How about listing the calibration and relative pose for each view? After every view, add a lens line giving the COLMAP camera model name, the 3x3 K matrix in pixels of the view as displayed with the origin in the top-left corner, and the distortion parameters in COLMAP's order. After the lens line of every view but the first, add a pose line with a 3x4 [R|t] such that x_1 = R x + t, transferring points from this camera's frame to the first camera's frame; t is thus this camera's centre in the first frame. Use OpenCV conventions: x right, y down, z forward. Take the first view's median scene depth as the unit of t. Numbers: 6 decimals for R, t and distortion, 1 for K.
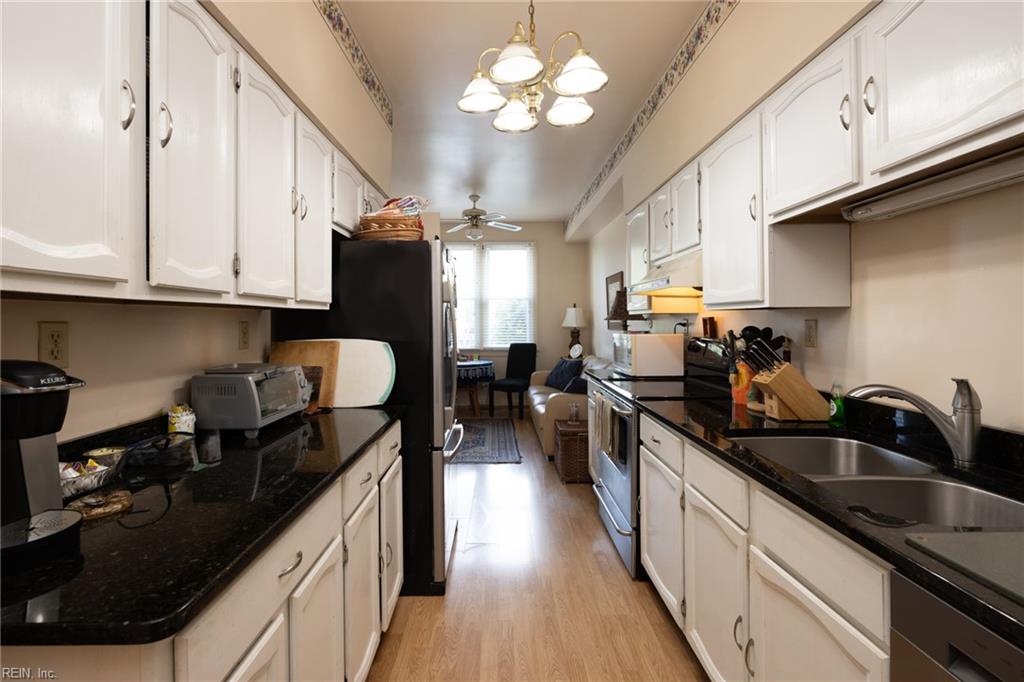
lens RADIAL K [[441.2, 0, 509.9], [0, 441.2, 324.7], [0, 0, 1]] dist [-0.011600, 0.000269]
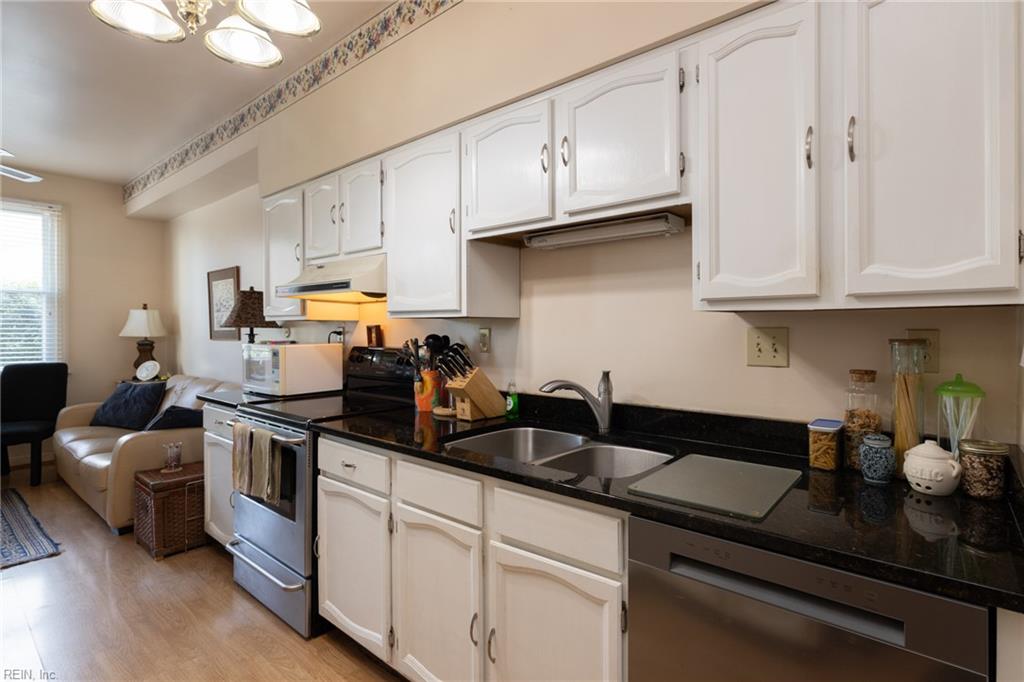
lens RADIAL K [[474.3, 0, 515.0], [0, 474.3, 334.1], [0, 0, 1]] dist [-0.005175, -0.000872]
pose [[0.623259, -0.001790, 0.782013, -0.196279], [0.001339, 0.999998, 0.001223, 0.001286], [-0.782014, 0.000285, 0.623260, 0.151323]]
